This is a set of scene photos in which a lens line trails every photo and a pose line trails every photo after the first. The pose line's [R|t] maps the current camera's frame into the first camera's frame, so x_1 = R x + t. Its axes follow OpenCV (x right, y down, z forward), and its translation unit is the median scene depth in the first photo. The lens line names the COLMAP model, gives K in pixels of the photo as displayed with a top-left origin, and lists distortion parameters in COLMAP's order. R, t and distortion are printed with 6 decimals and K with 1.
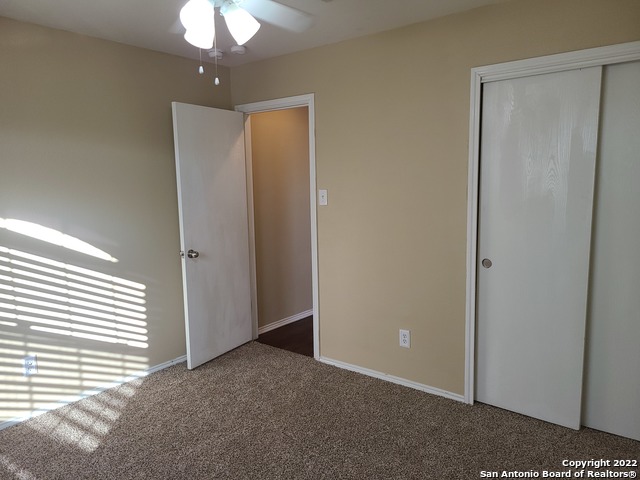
lens RADIAL K [[478.2, 0, 320.0], [0, 478.2, 240.0], [0, 0, 1]] dist [0.027430, -0.000680]
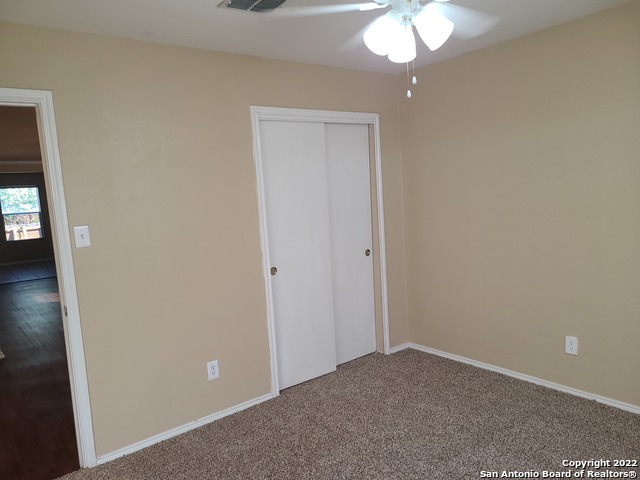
lens RADIAL K [[478.2, 0, 320.0], [0, 478.2, 240.0], [0, 0, 1]] dist [0.027430, -0.000680]
pose [[0.227220, -0.097576, 0.968943, -0.708158], [0.185624, 0.981065, 0.055267, -0.064492], [-0.955989, 0.167302, 0.241030, 0.547601]]
